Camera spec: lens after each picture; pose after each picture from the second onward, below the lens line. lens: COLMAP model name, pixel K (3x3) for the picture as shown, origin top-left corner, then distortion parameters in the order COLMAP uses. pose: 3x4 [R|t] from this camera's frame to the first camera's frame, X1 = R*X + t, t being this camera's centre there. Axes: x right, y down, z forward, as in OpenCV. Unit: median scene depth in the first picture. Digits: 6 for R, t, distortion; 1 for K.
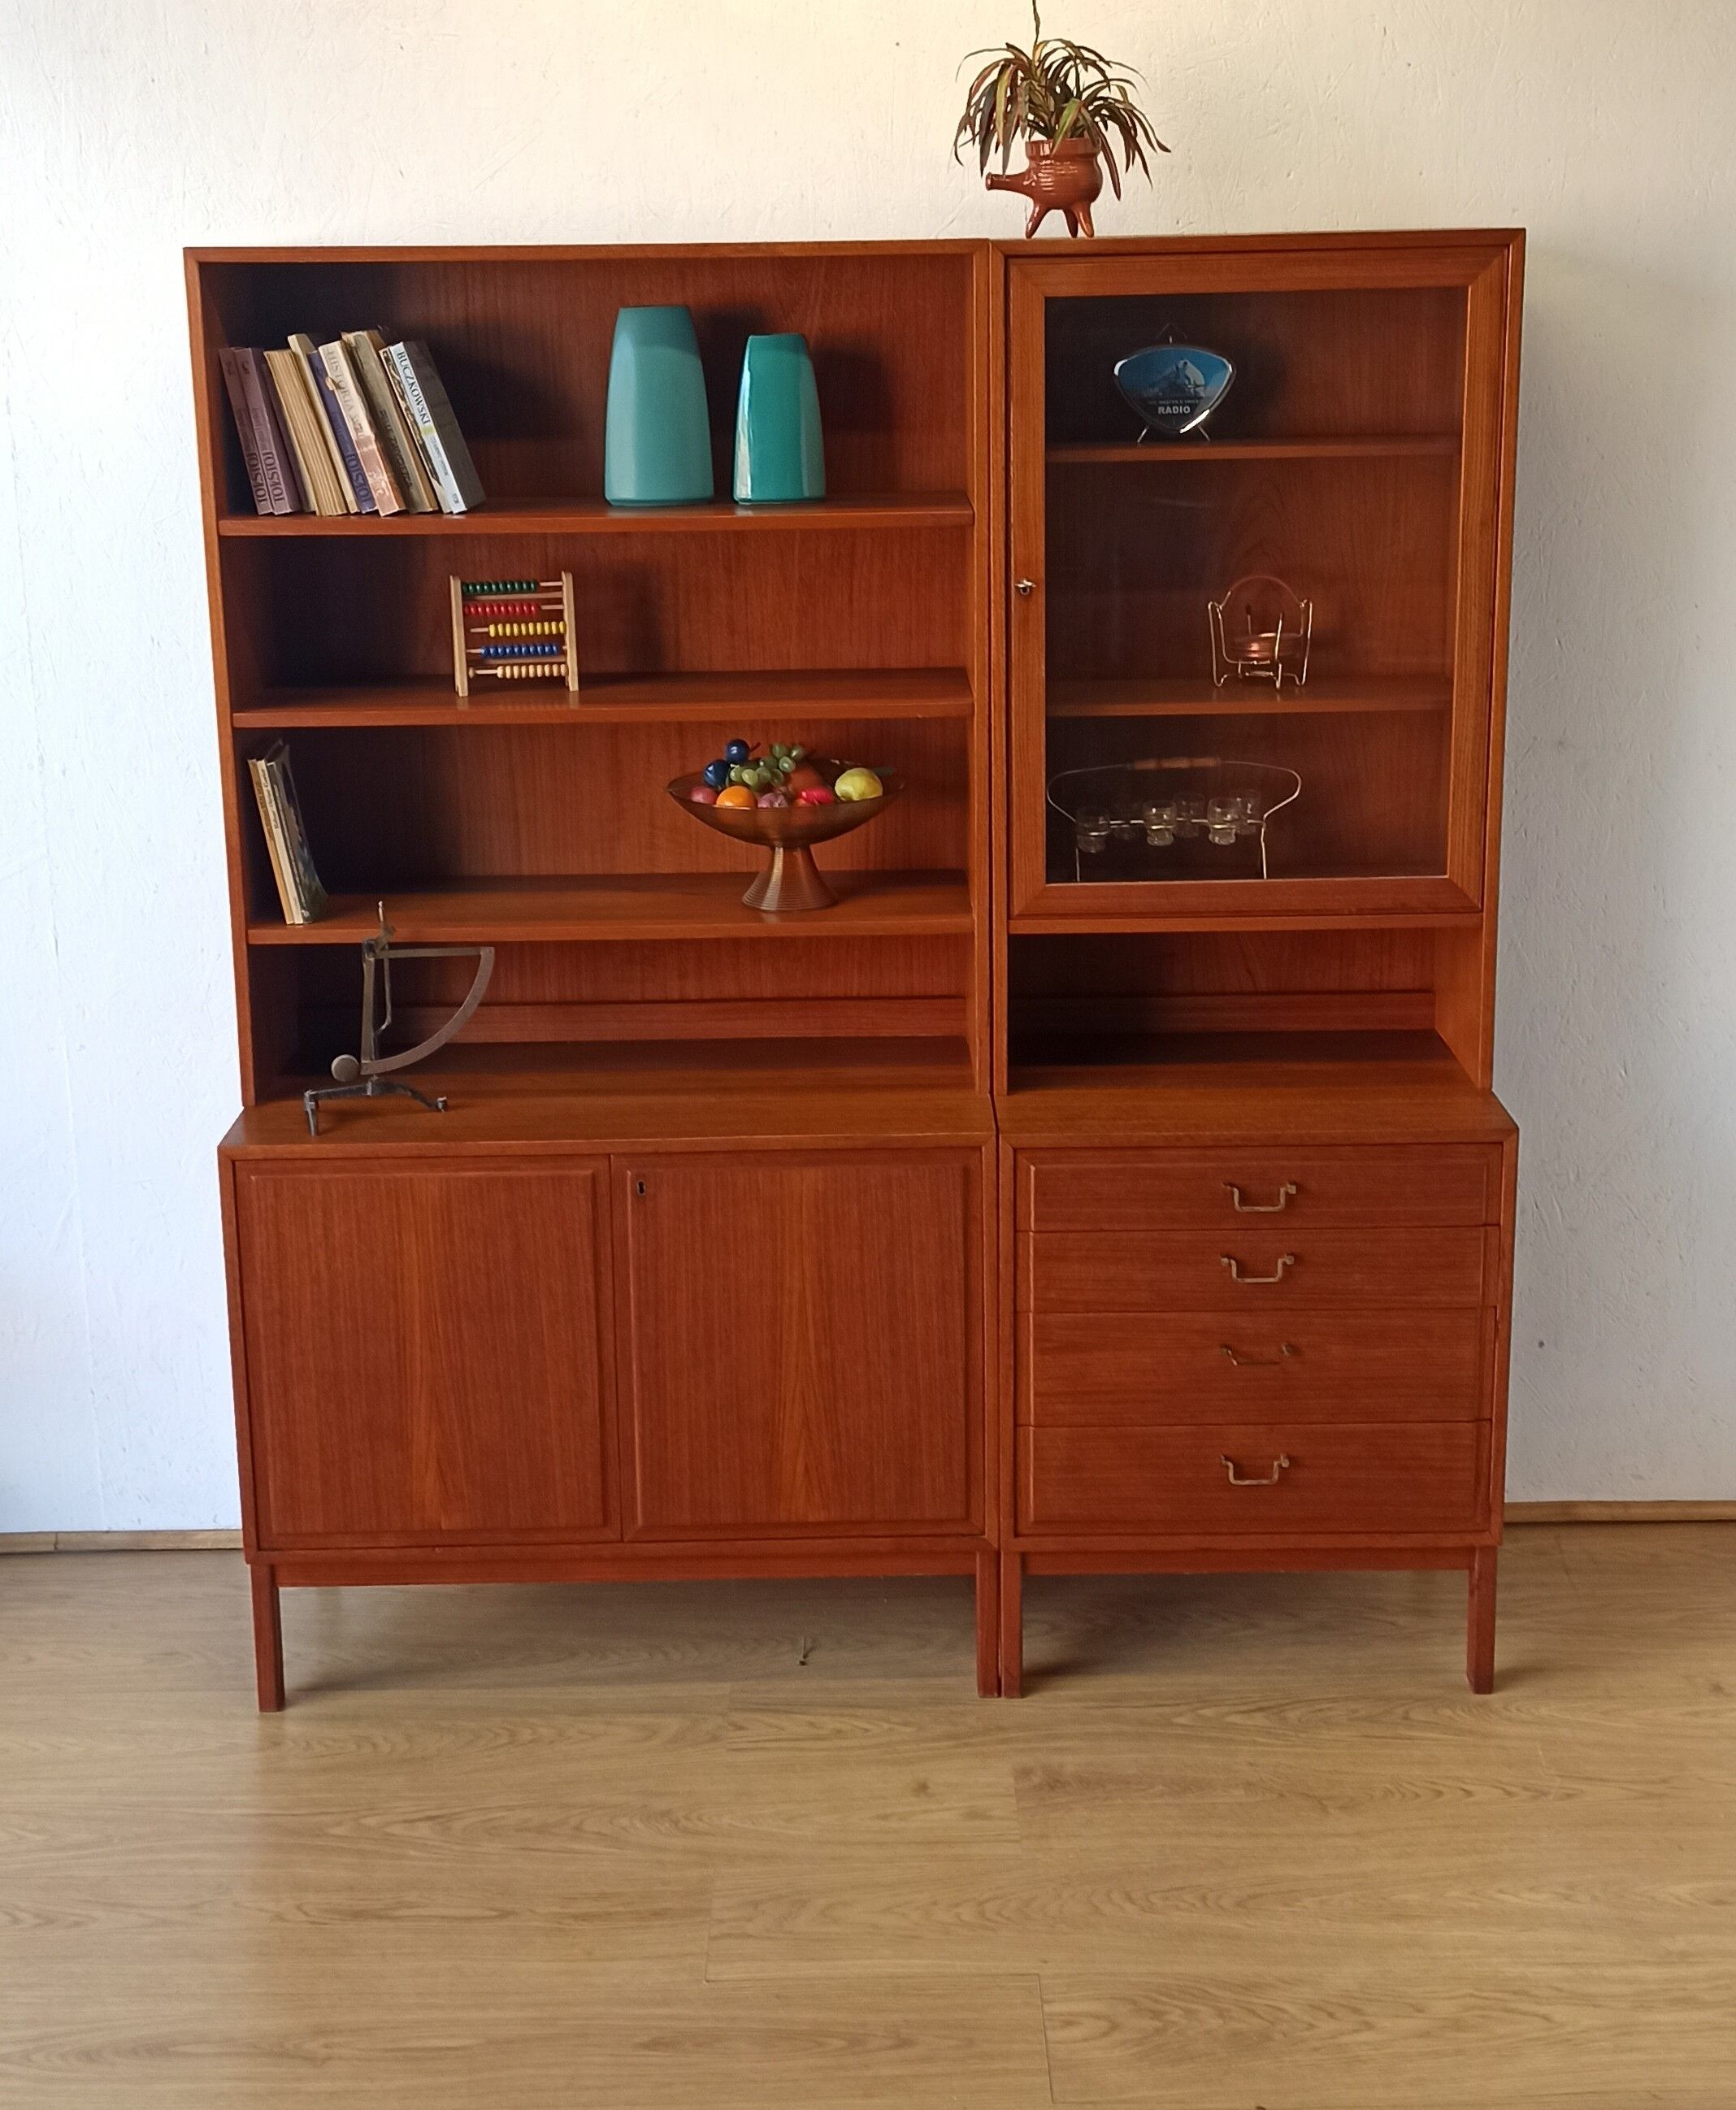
lens RADIAL K [[2725.7, 0, 882.1], [0, 2725.7, 881.9], [0, 0, 1]] dist [0.070893, -0.056904]
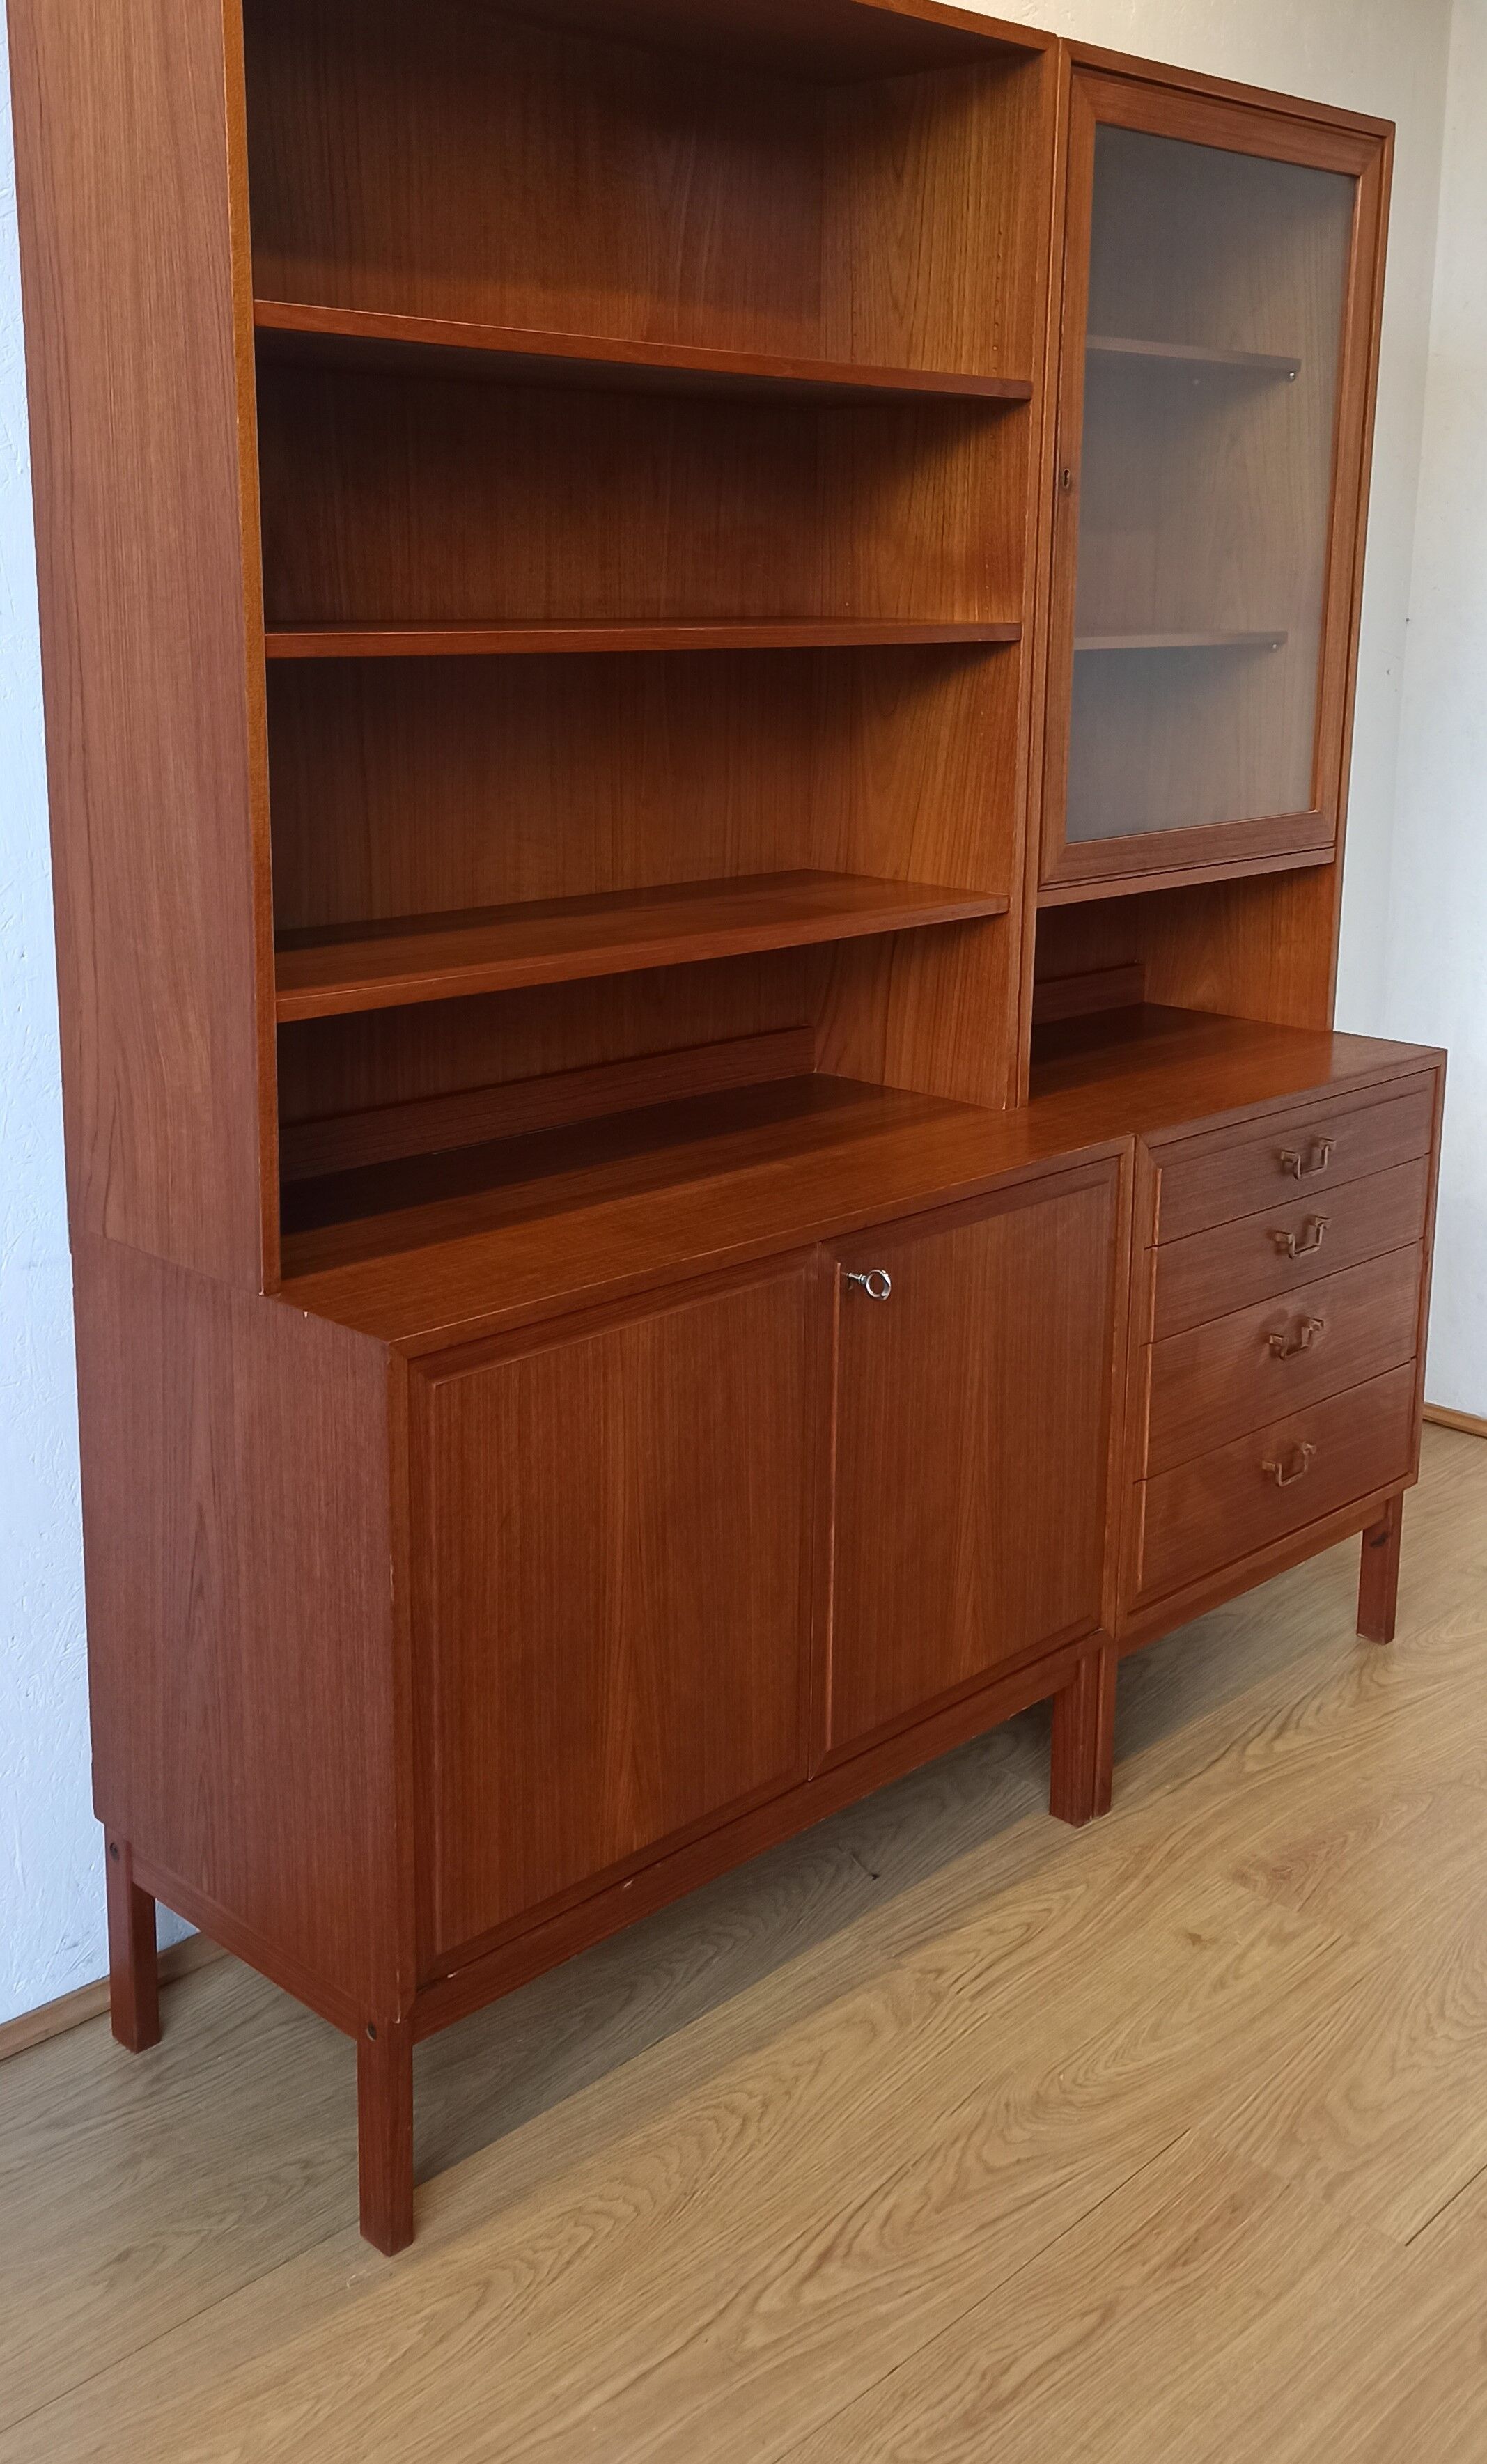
lens RADIAL K [[2356.2, 0, 749.2], [0, 2356.2, 1043.8], [0, 0, 1]] dist [0.073623, -0.078123]
pose [[0.702934, -0.120885, 0.700907, -0.532958], [0.141811, 0.989485, 0.028436, 0.027342], [-0.696974, 0.079408, 0.712686, 0.555988]]
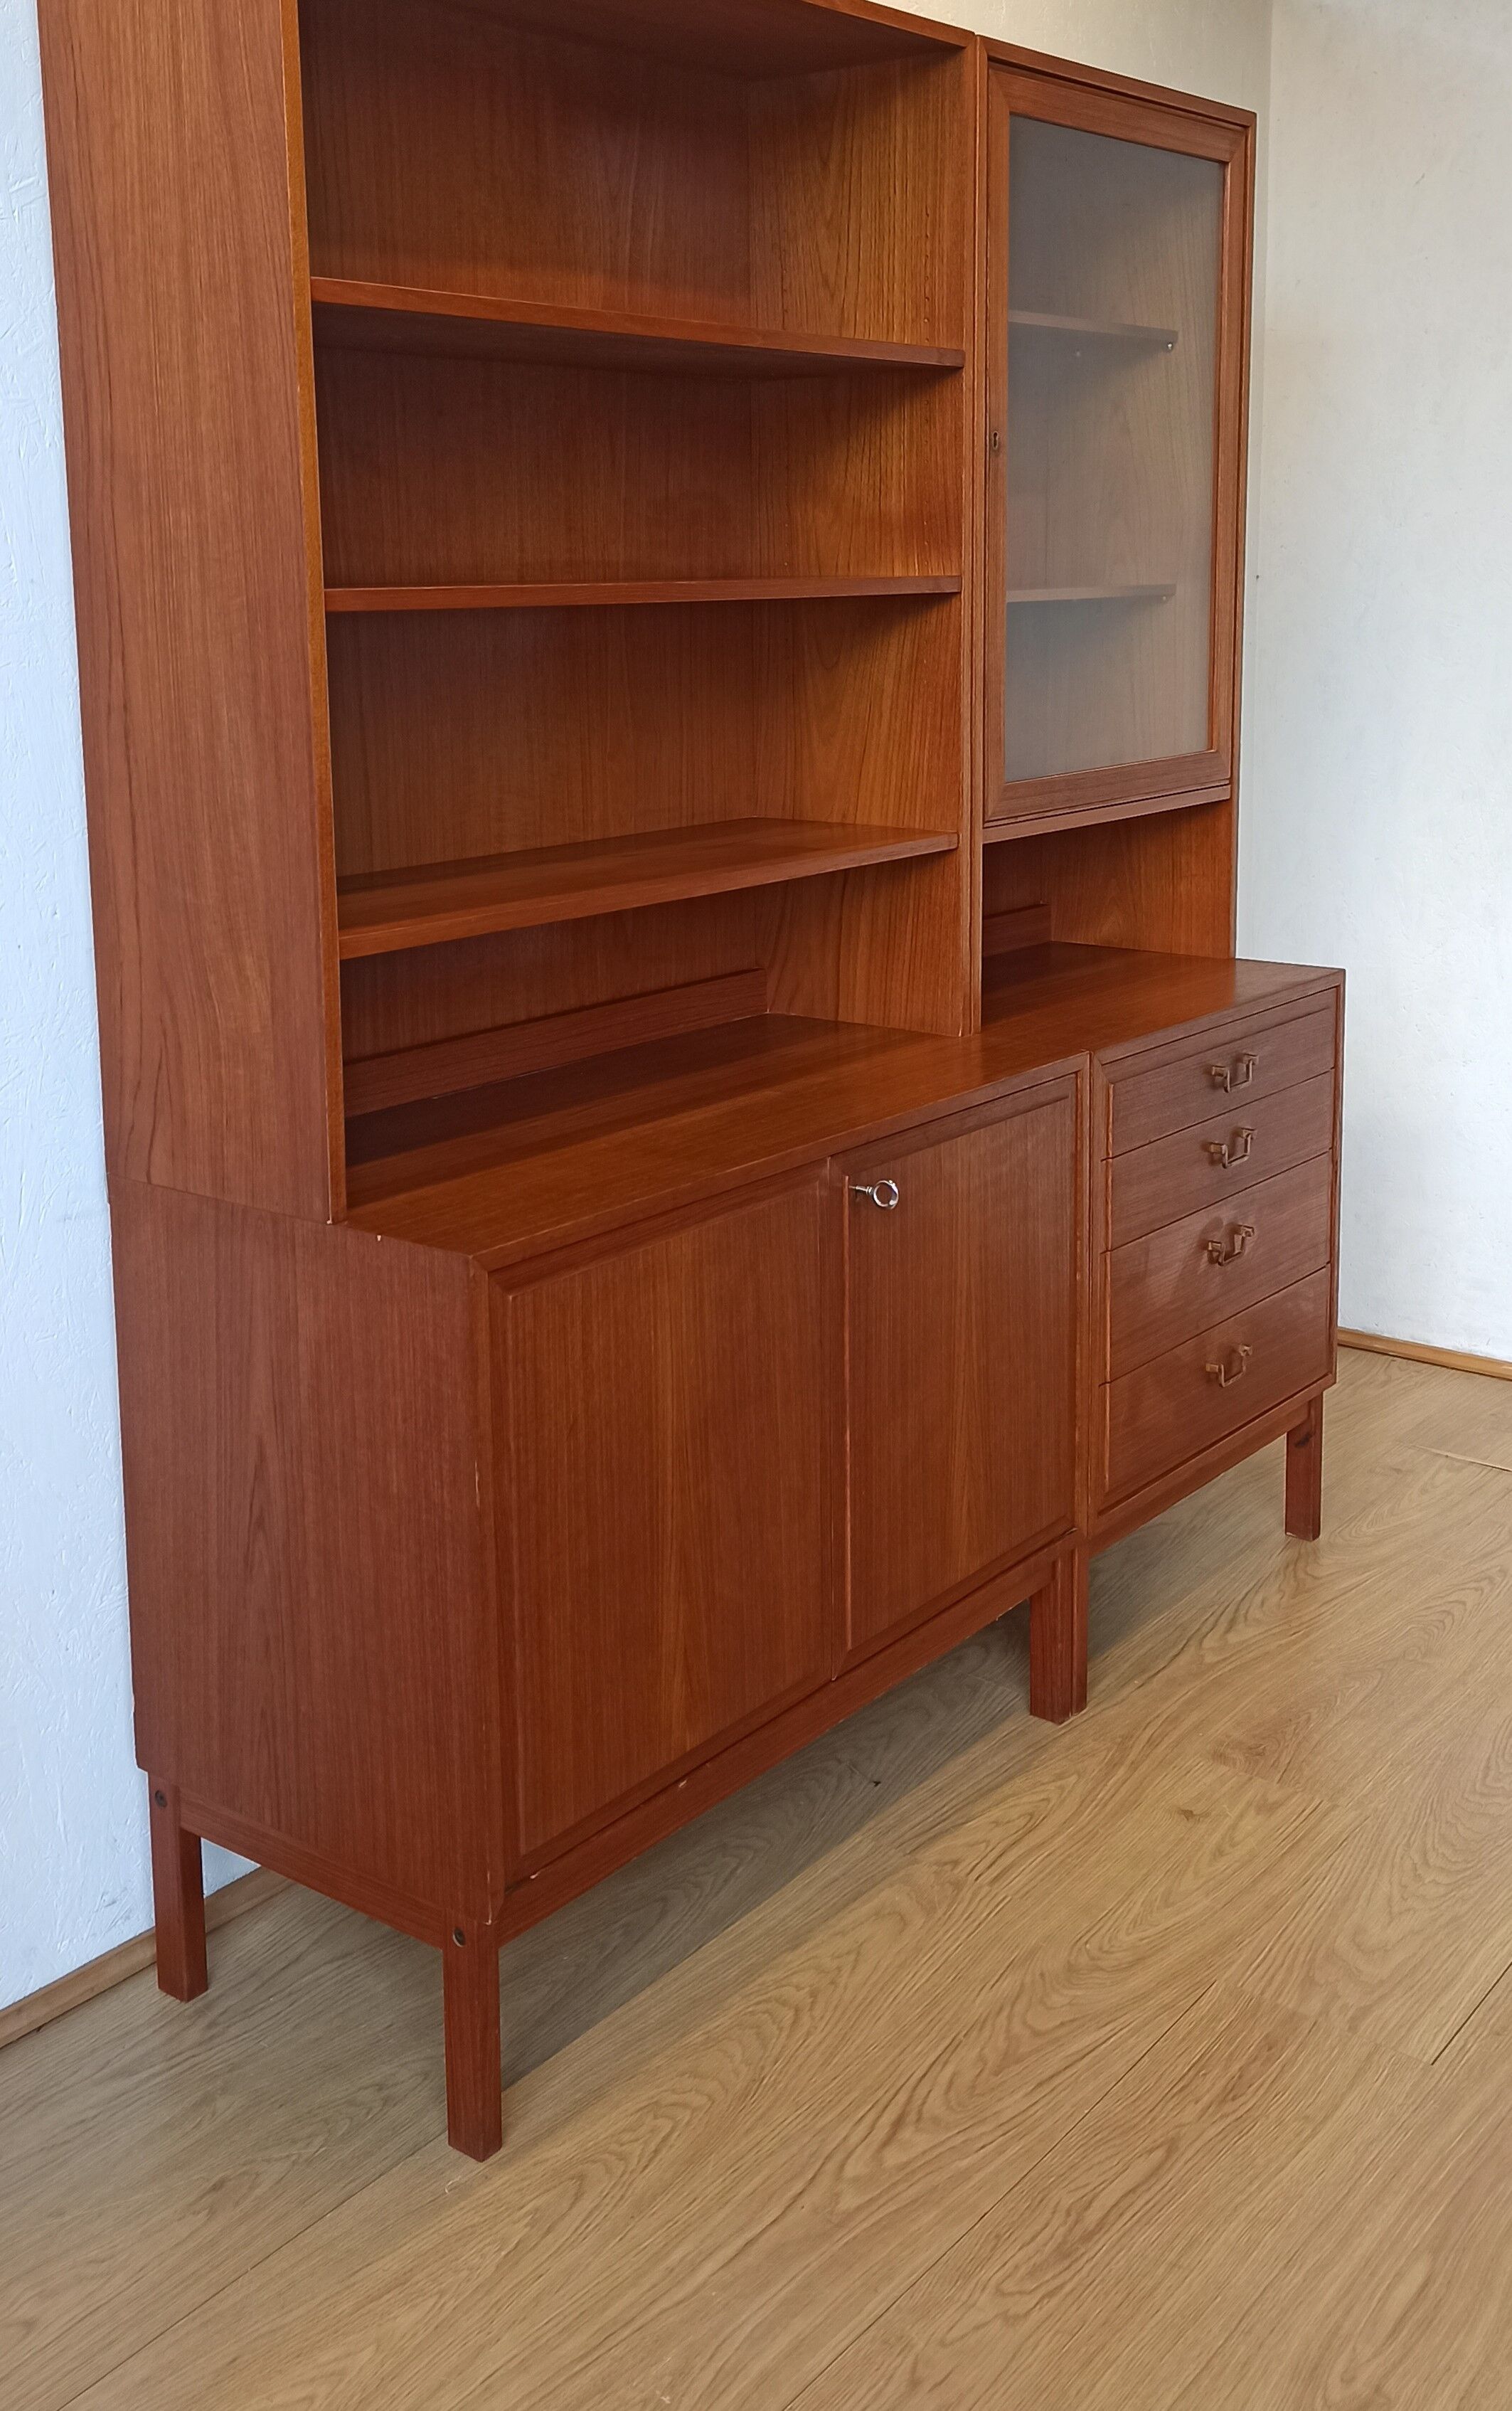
lens RADIAL K [[2402.6, 0, 766.6], [0, 2402.6, 939.4], [0, 0, 1]] dist [0.076005, -0.076736]
pose [[0.618383, -0.117163, 0.777095, -0.612171], [0.182464, 0.983208, 0.003040, 0.034641], [-0.764402, 0.139912, 0.629377, 0.574464]]
